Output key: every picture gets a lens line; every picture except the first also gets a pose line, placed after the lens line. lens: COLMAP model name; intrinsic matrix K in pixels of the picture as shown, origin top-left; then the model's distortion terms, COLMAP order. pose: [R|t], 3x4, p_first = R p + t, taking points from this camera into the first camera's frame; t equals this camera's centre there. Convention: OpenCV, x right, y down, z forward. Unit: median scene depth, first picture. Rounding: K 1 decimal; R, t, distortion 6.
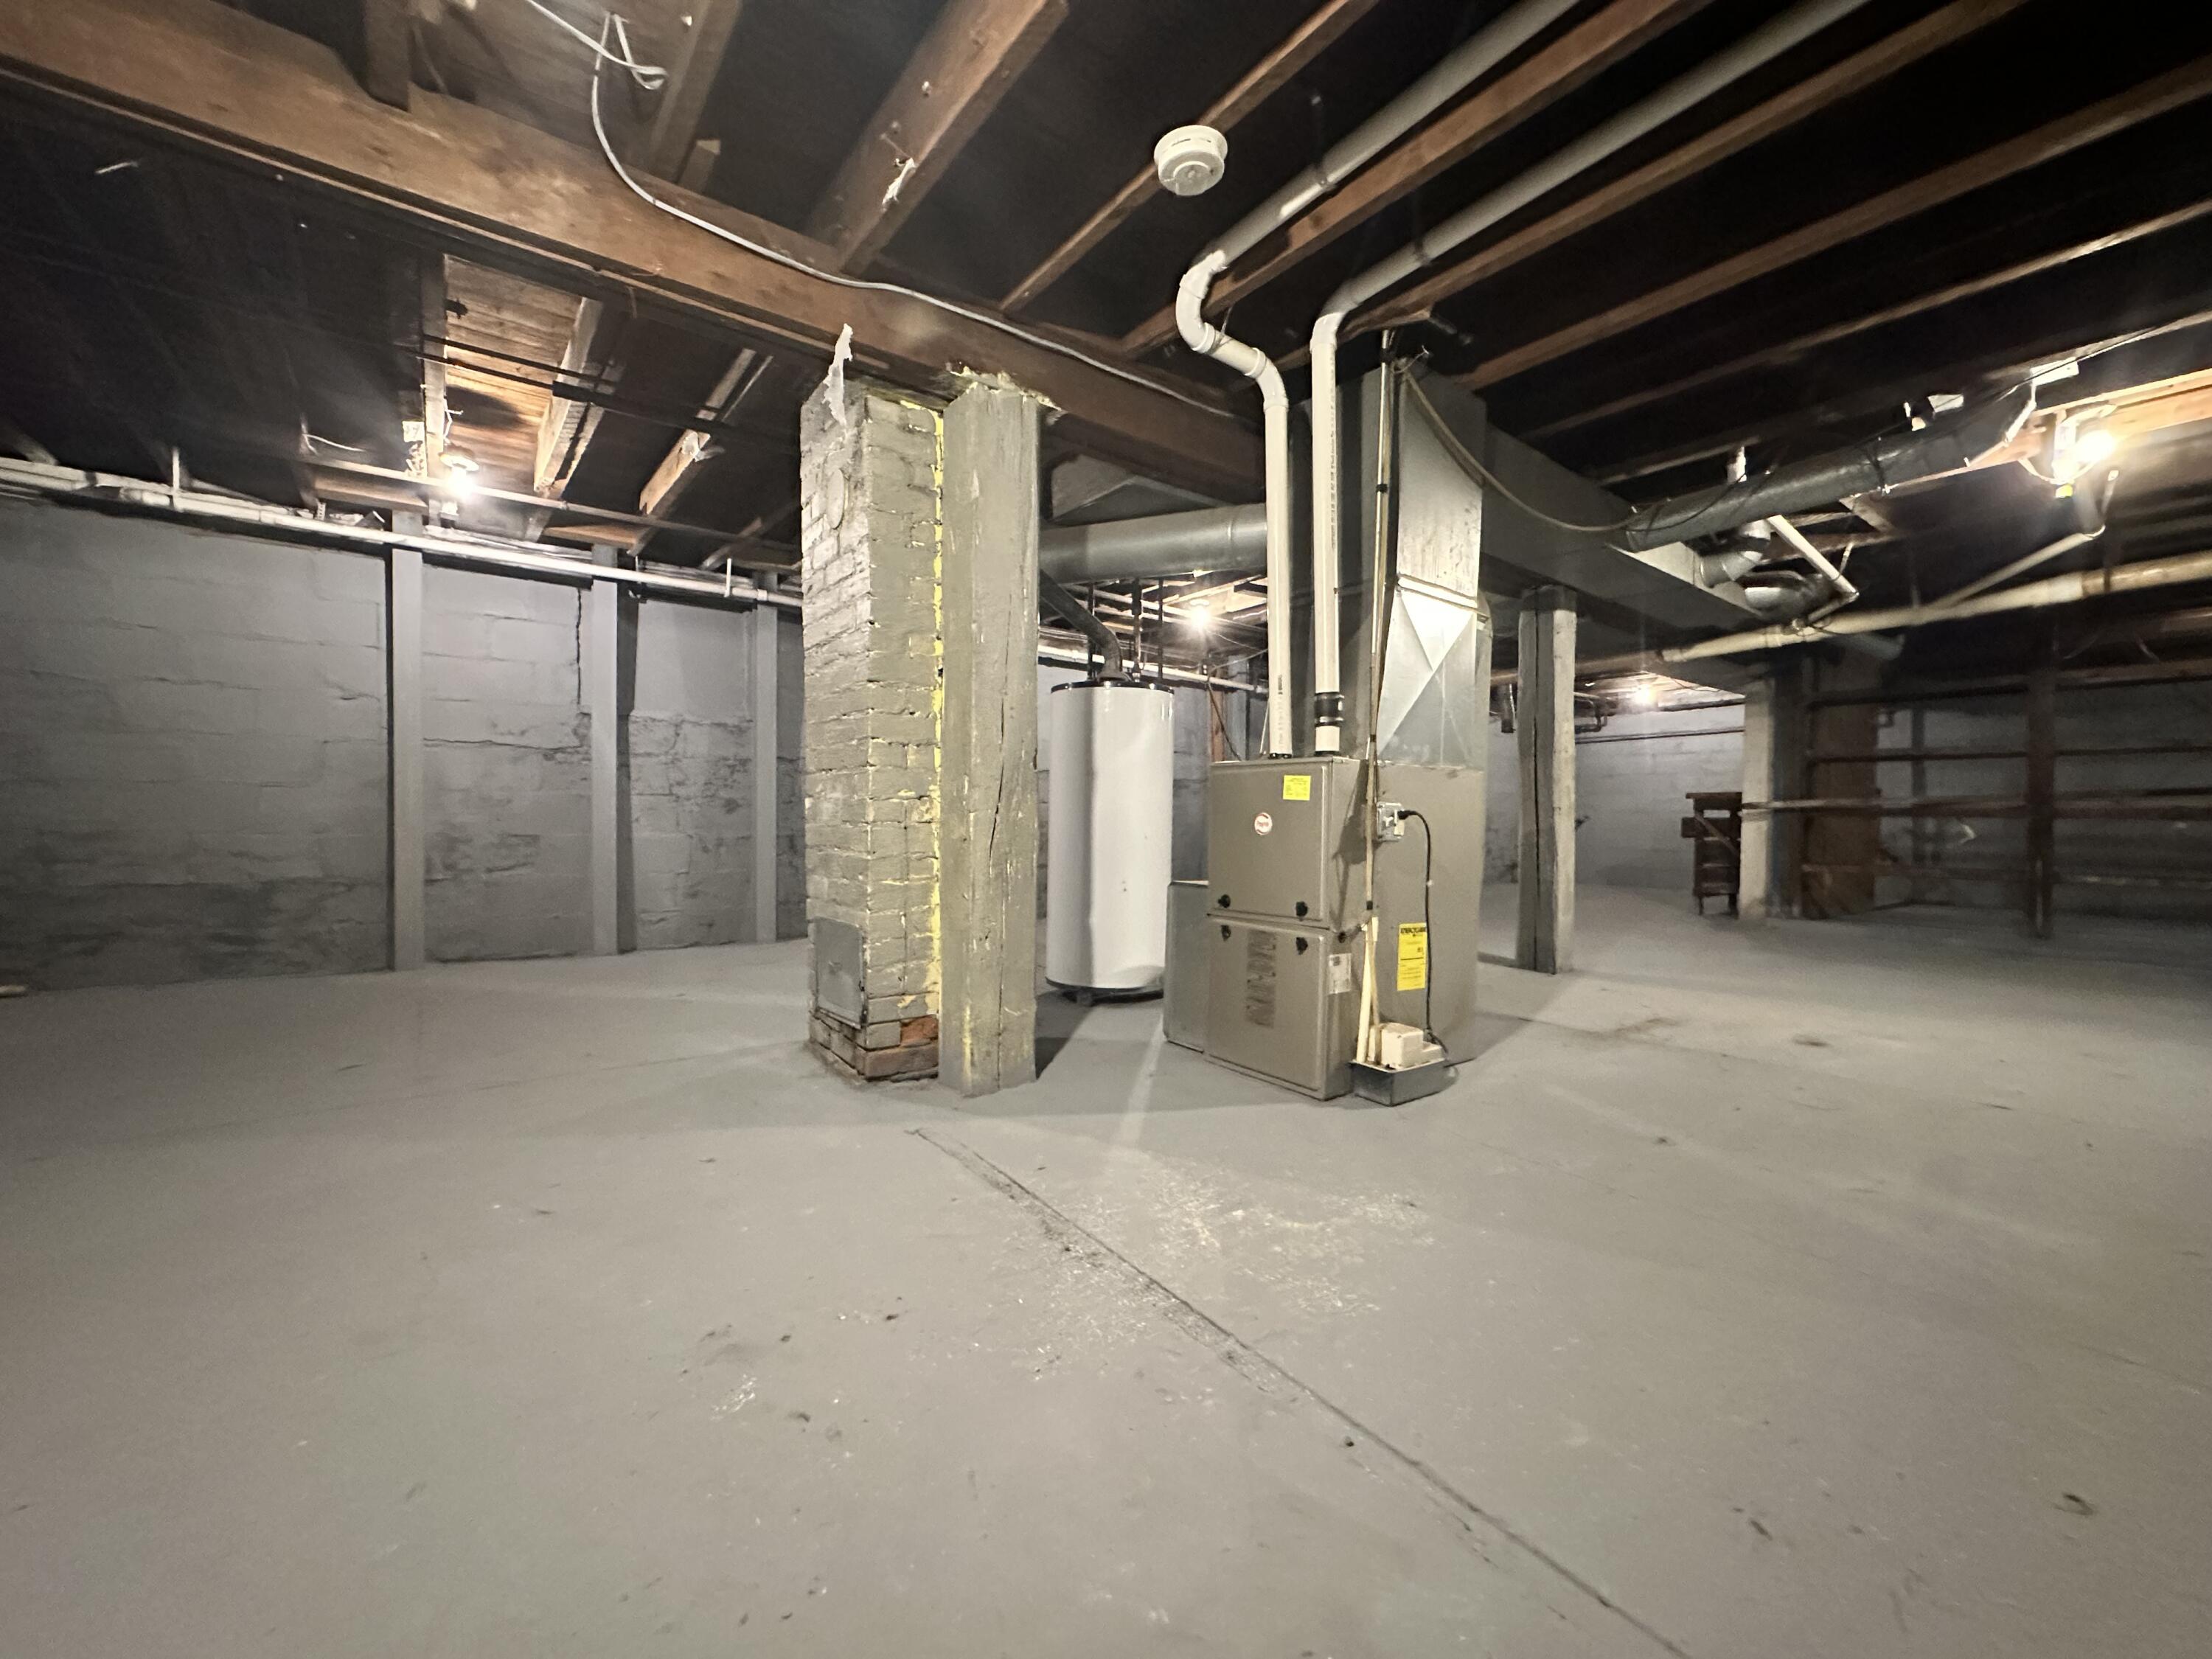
lens RADIAL K [[884.6, 0, 1107.8], [0, 884.6, 829.4], [0, 0, 1]] dist [-0.003158, 0.000132]
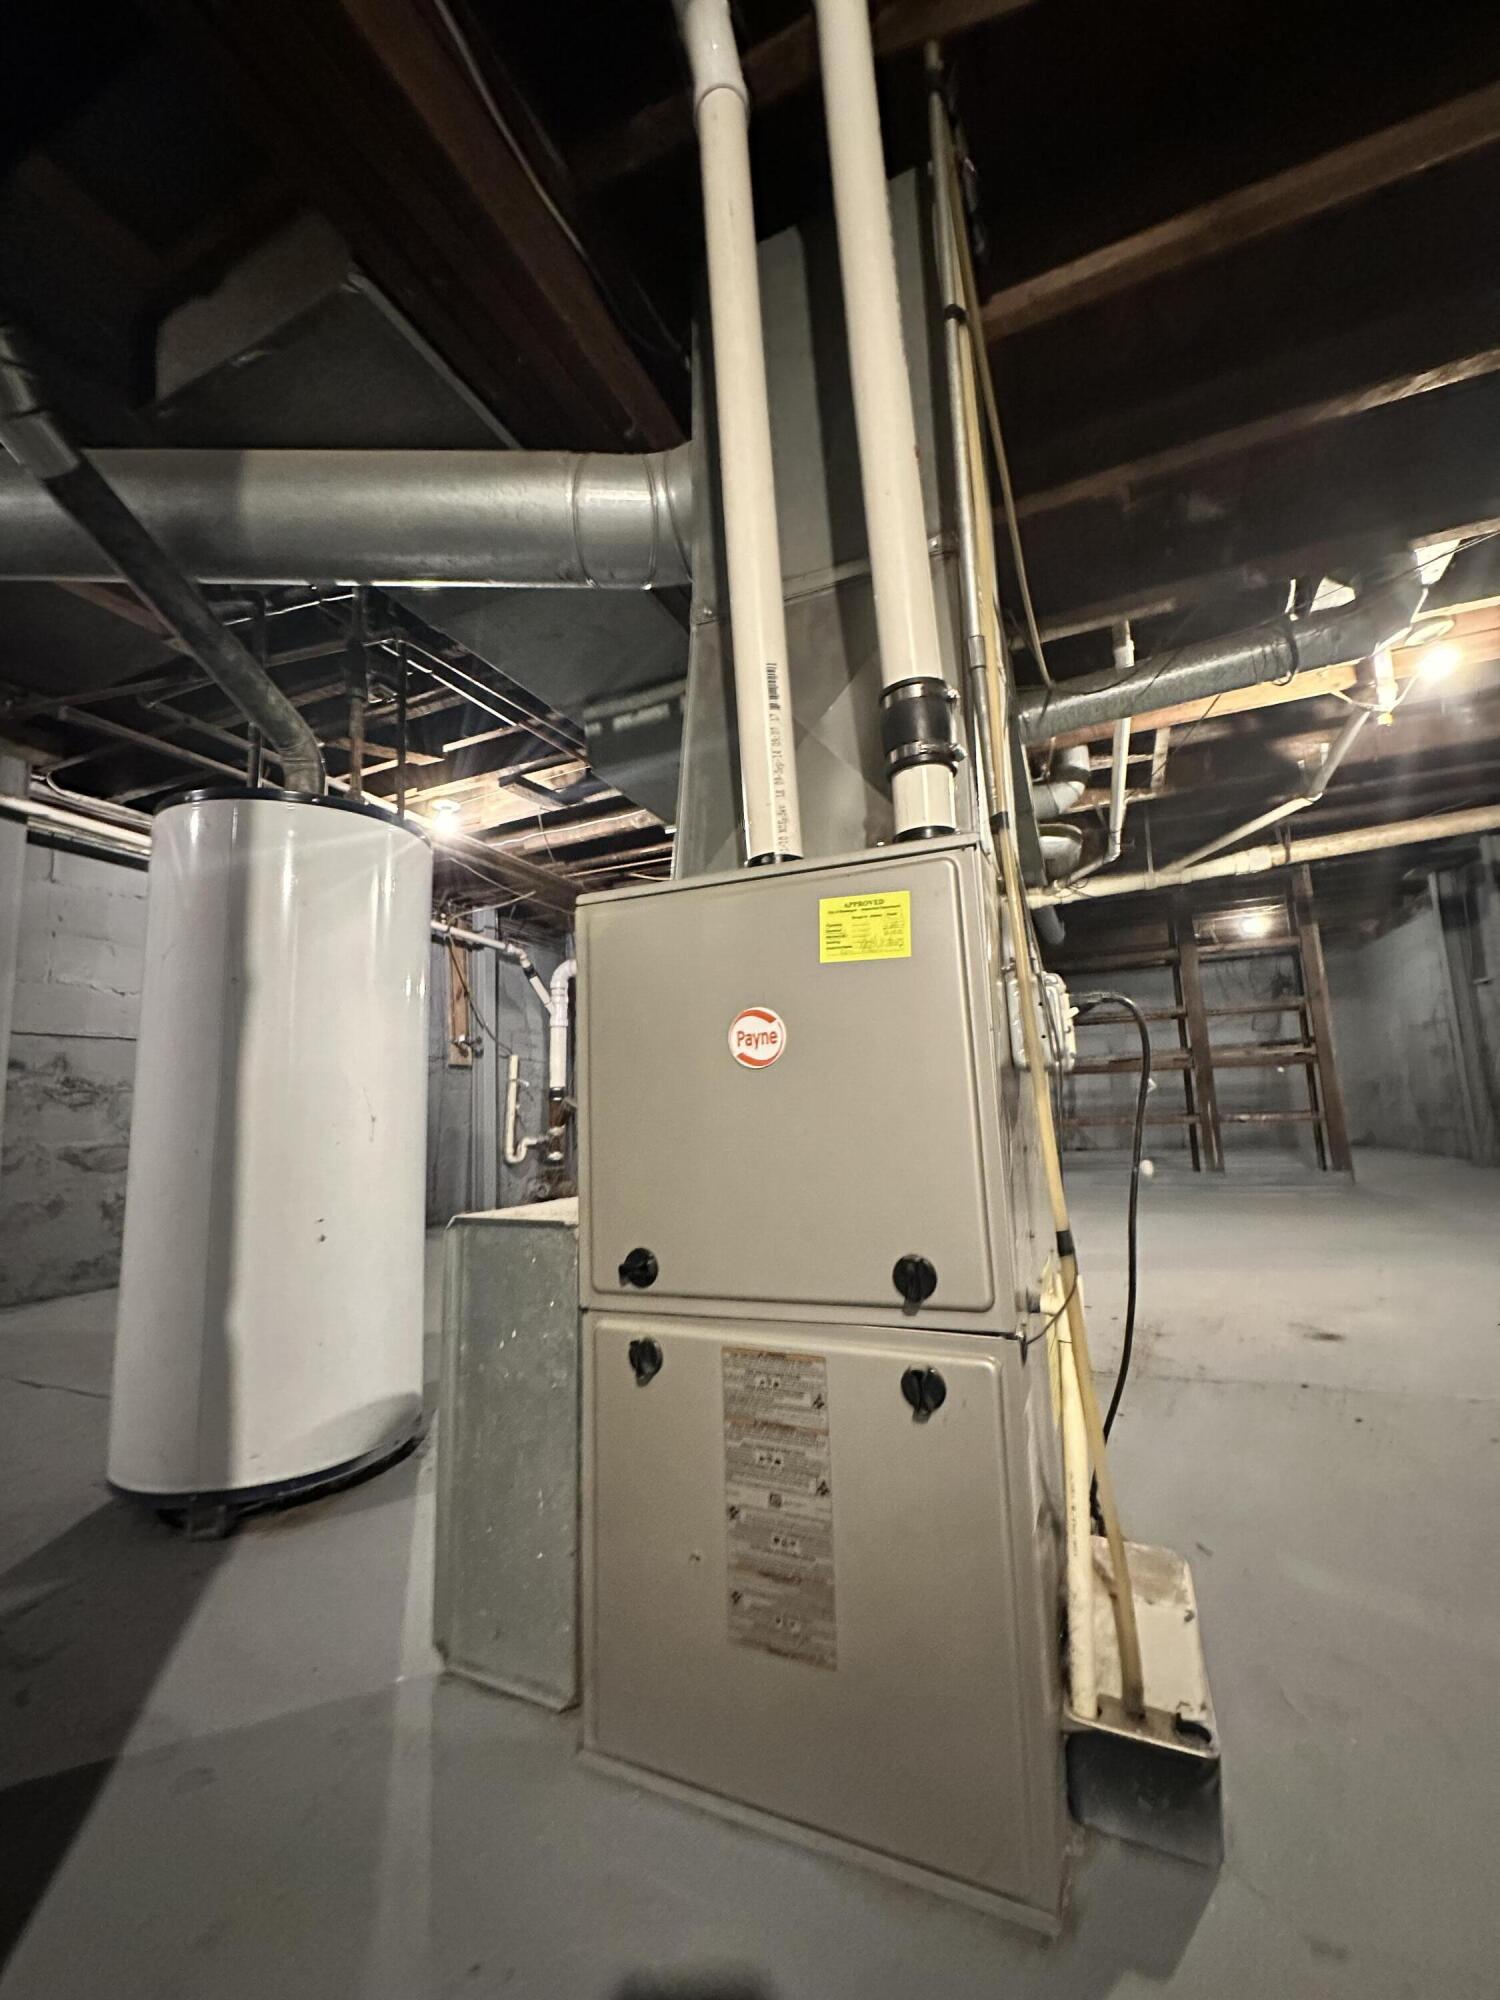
lens RADIAL K [[799.9, 0, 751.4], [0, 799.9, 1001.4], [0, 0, 1]] dist [-0.003158, 0.000132]
pose [[0.875721, 0.016854, 0.482523, 0.013178], [0.056219, 0.989033, -0.136576, 0.017640], [-0.479533, 0.146730, 0.865170, 0.542252]]
